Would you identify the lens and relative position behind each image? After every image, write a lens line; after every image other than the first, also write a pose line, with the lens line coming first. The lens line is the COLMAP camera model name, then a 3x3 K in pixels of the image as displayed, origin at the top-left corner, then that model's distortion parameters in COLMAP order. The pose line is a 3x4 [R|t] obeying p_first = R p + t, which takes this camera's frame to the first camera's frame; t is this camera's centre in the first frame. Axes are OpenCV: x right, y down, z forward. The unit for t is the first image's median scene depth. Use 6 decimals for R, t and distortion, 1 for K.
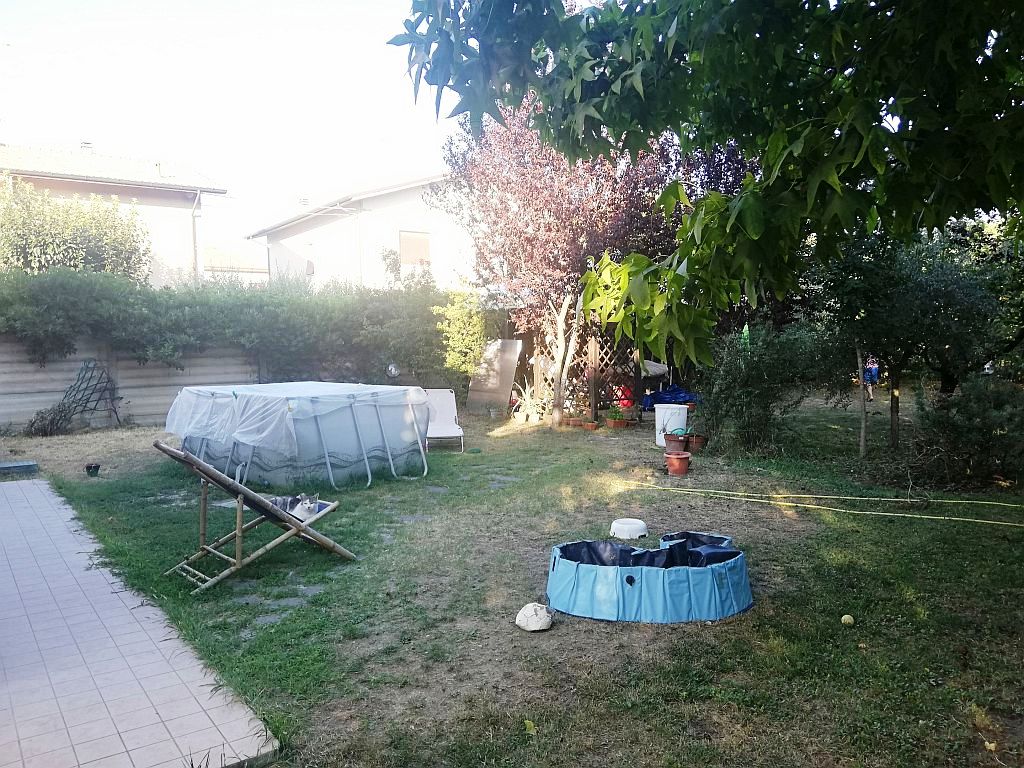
lens RADIAL K [[768.4, 0, 512.0], [0, 768.4, 384.0], [0, 0, 1]] dist [0.110046, -0.188271]
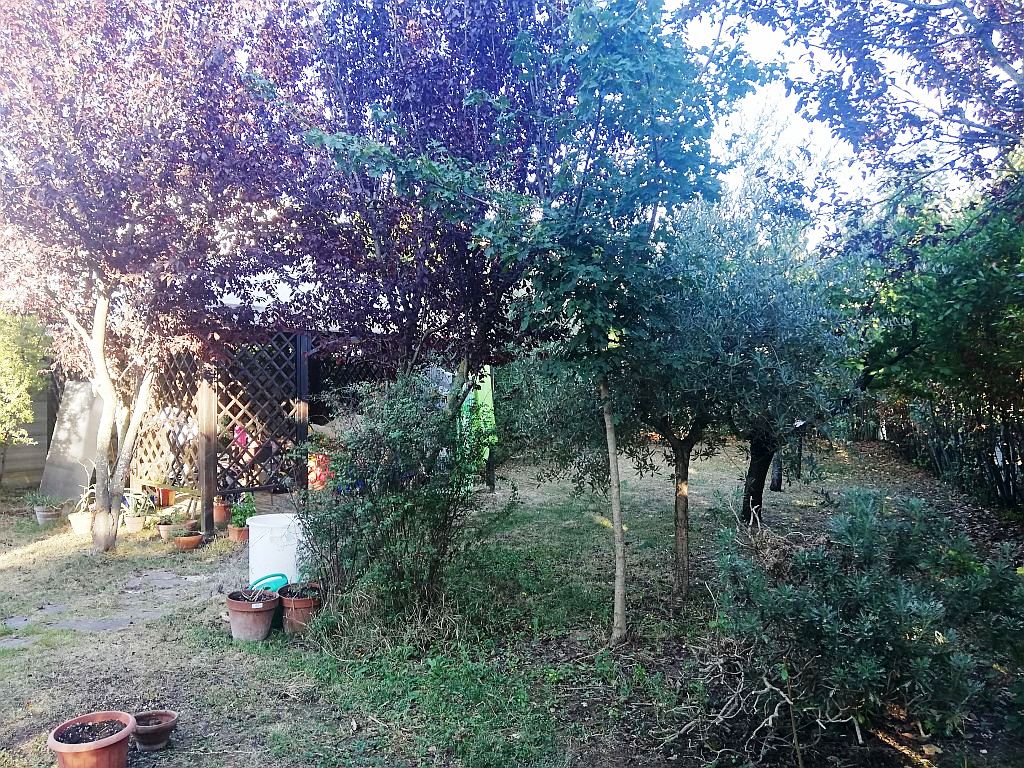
lens RADIAL K [[768.4, 0, 512.0], [0, 768.4, 384.0], [0, 0, 1]] dist [0.110046, -0.188271]
pose [[0.975478, 0.012899, 0.219717, 0.200516], [-0.000563, 0.998424, -0.056116, -0.026639], [-0.220094, 0.054616, 0.973948, 0.388490]]
